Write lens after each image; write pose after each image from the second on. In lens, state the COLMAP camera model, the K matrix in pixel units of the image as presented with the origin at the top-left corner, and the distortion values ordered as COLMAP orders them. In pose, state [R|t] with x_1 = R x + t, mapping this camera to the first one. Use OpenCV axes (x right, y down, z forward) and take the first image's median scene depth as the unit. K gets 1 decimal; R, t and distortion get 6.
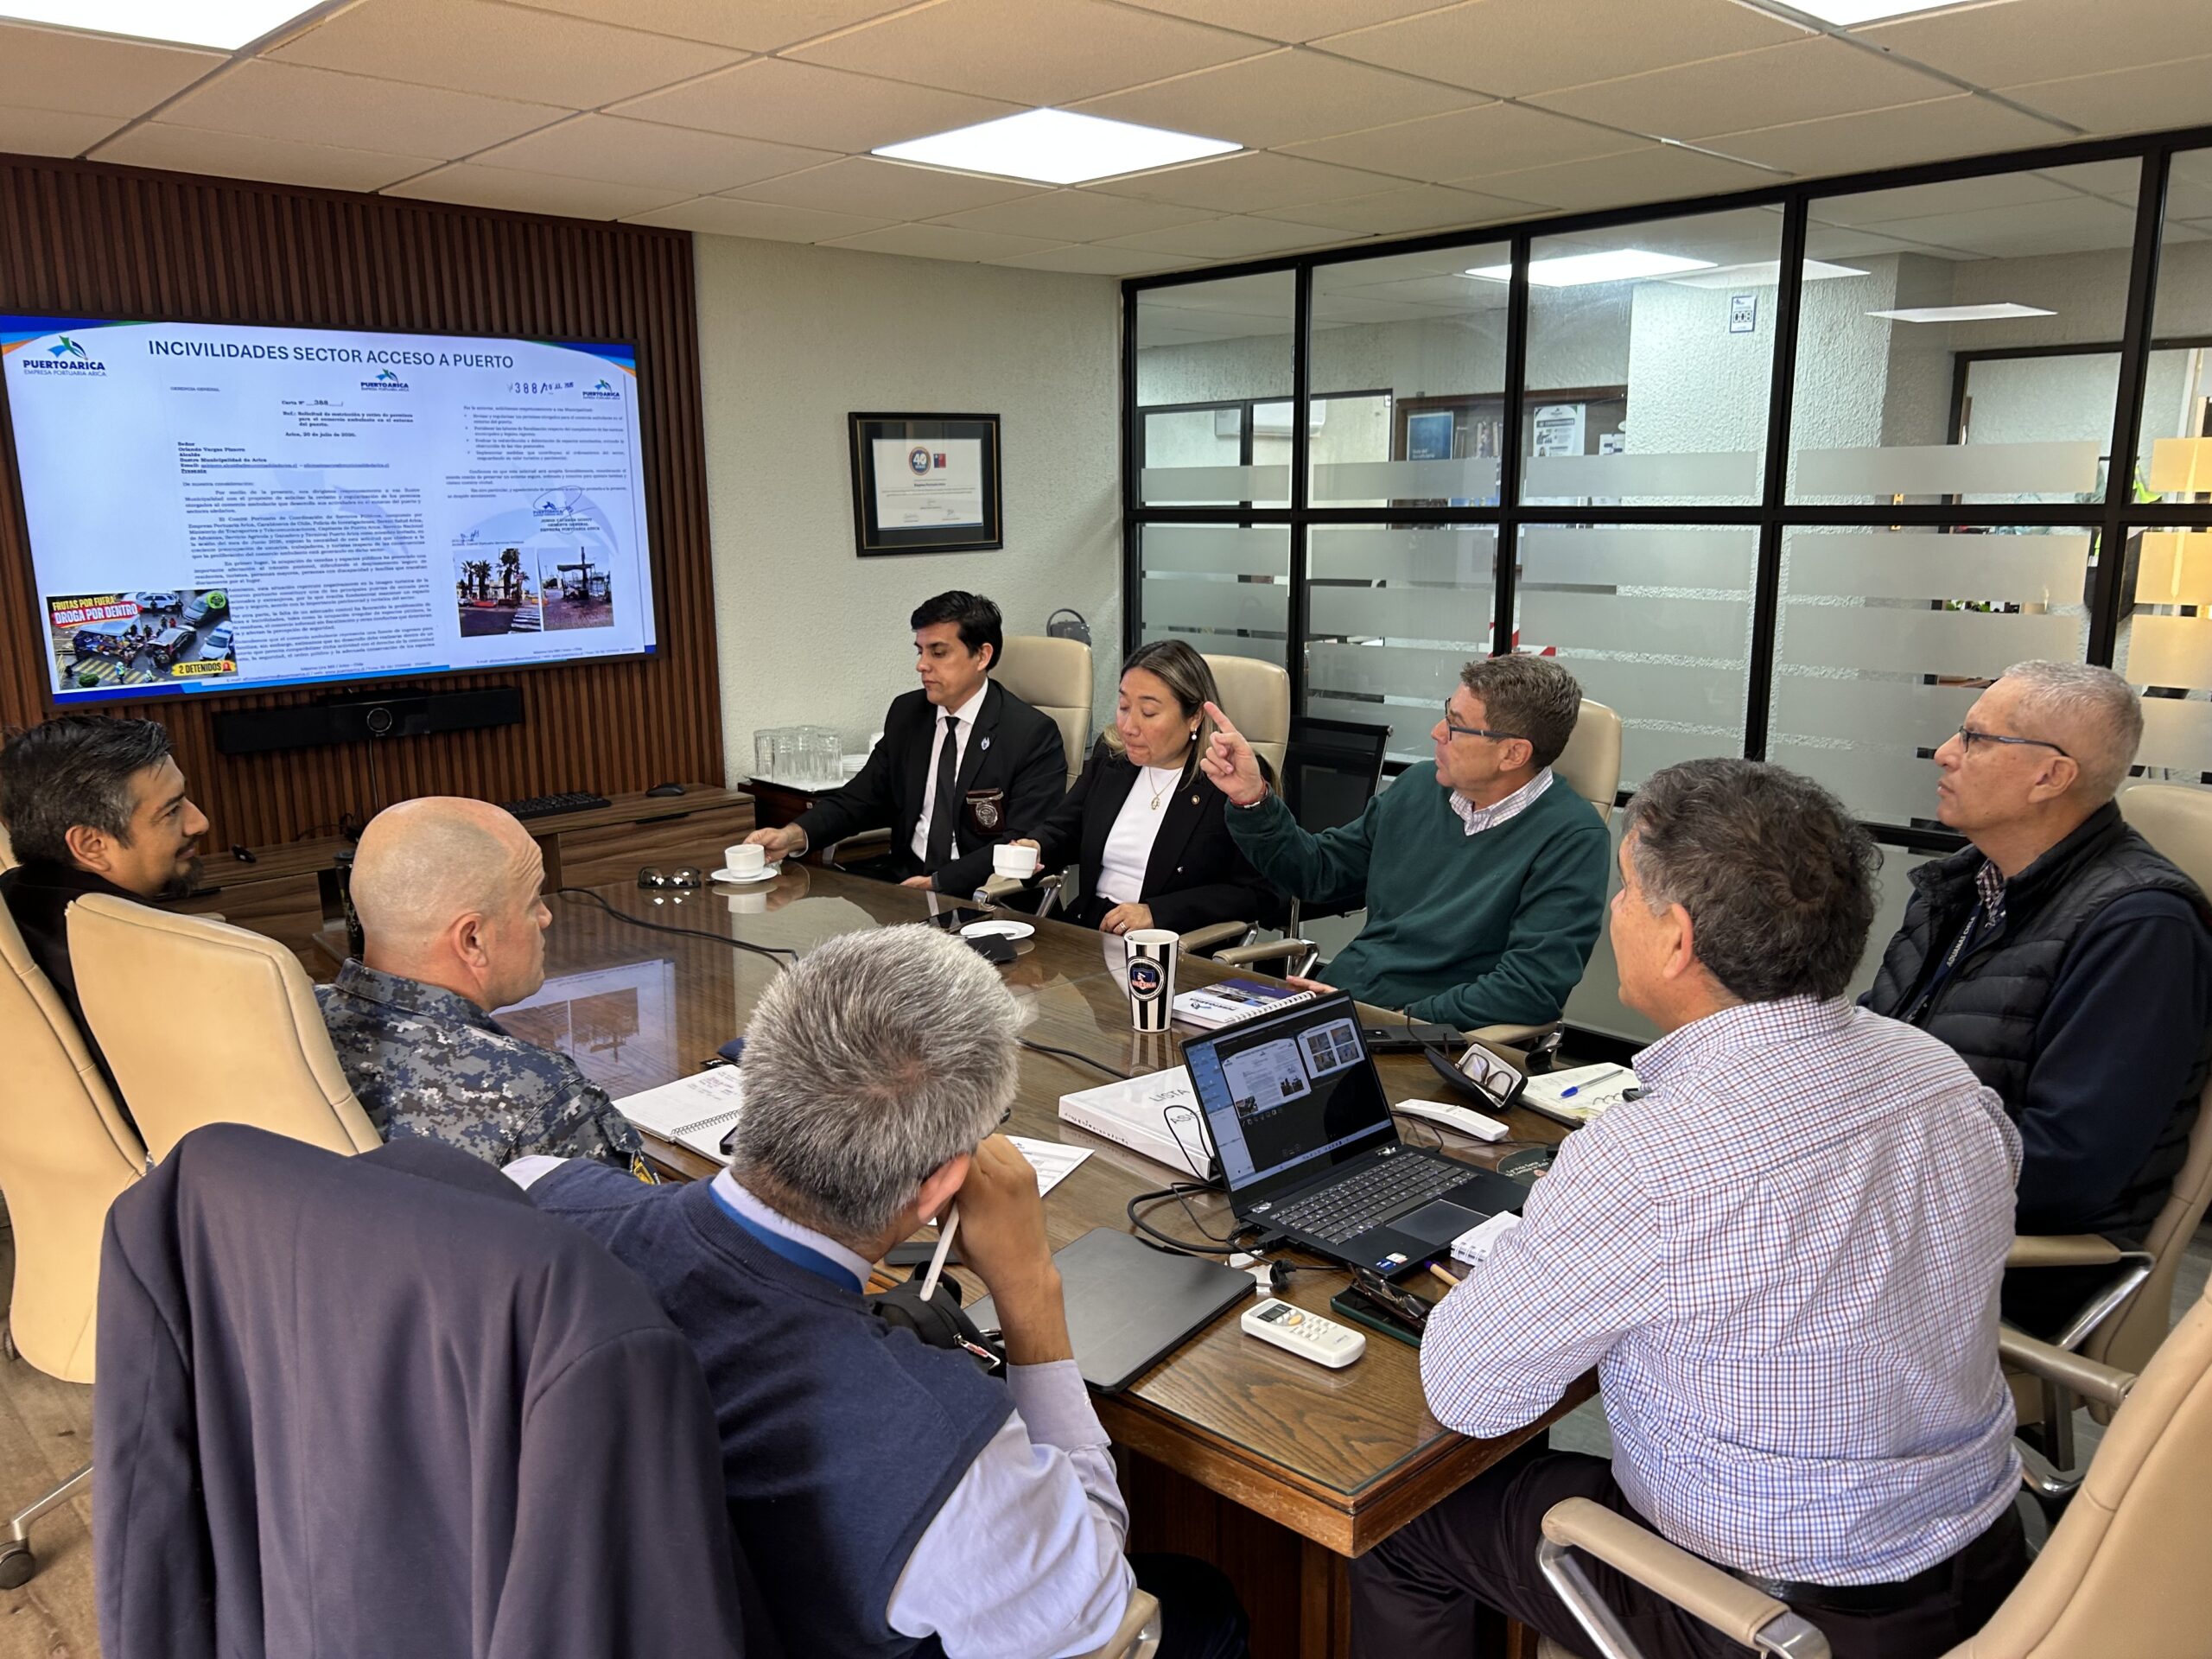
lens RADIAL K [[1651.5, 0, 1106.0], [0, 1651.5, 829.5], [0, 0, 1]] dist [0.003921, 0.001077]
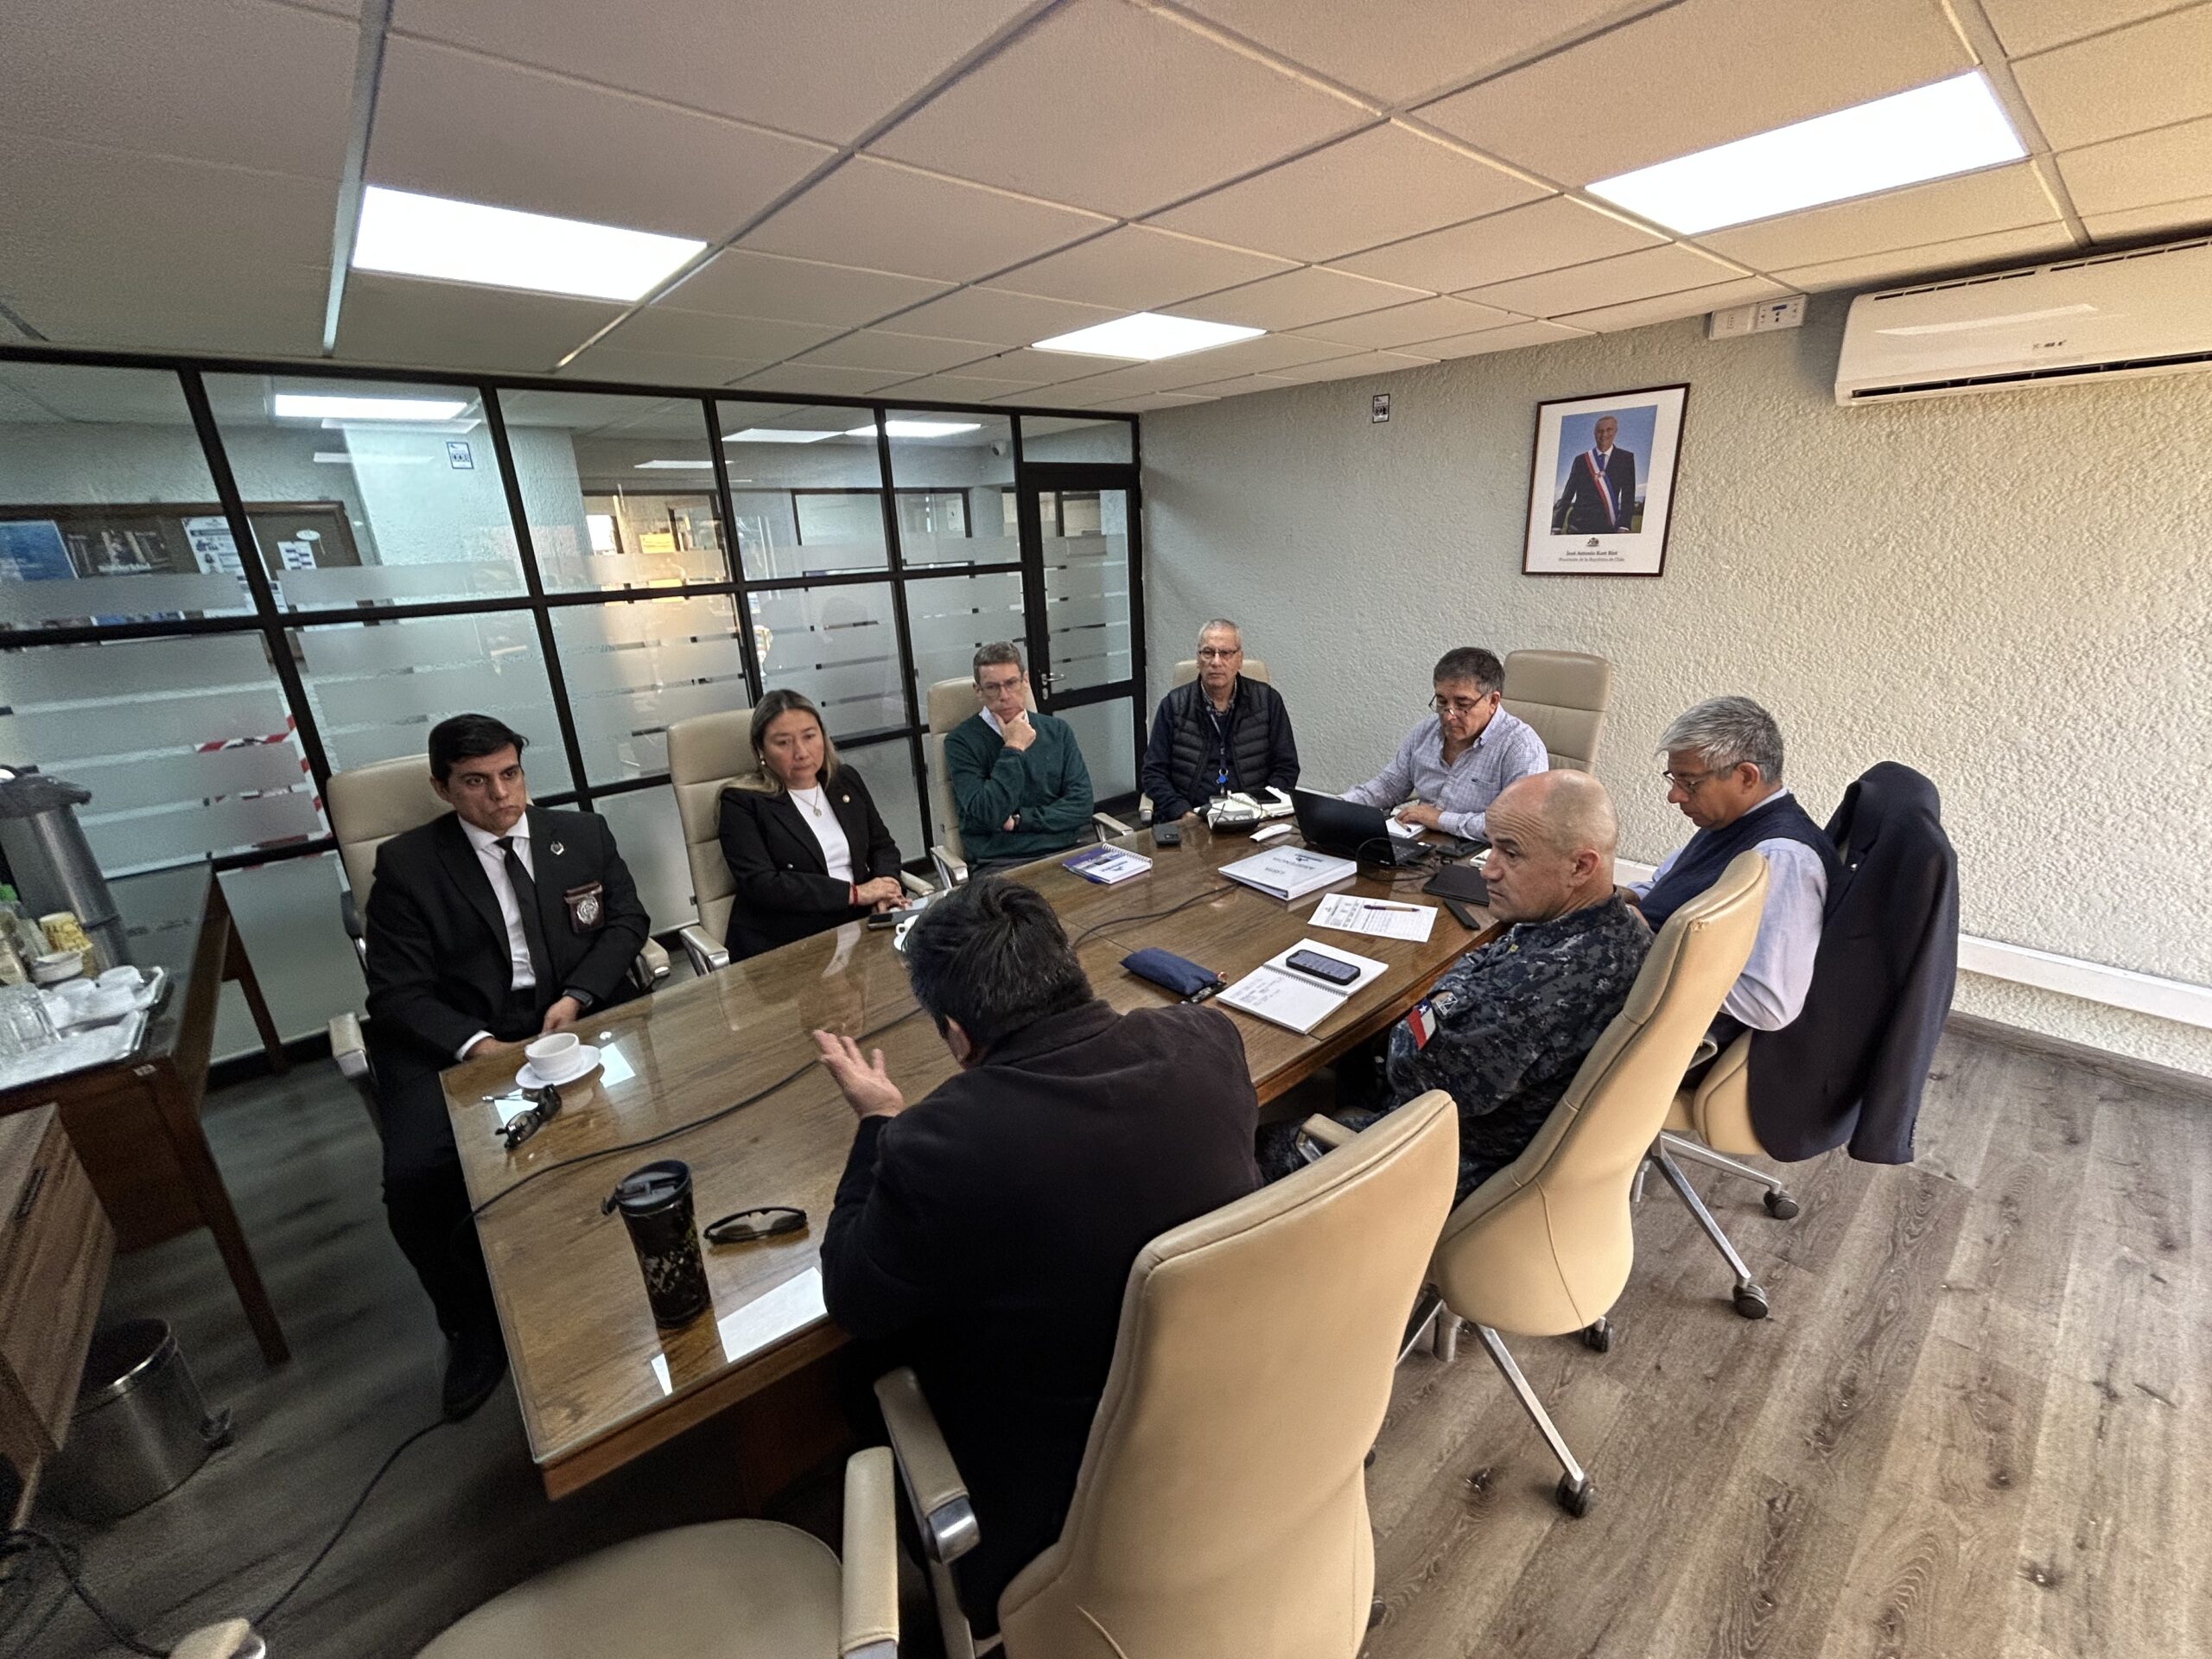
lens RADIAL K [[889.4, 0, 1106.0], [0, 889.4, 829.5], [0, 0, 1]] dist [0.000261, -0.000125]
pose [[0.030641, -0.297654, 0.954182, -0.540756], [0.248990, 0.926810, 0.281119, -0.126189], [-0.968021, 0.228968, 0.102512, 0.635780]]
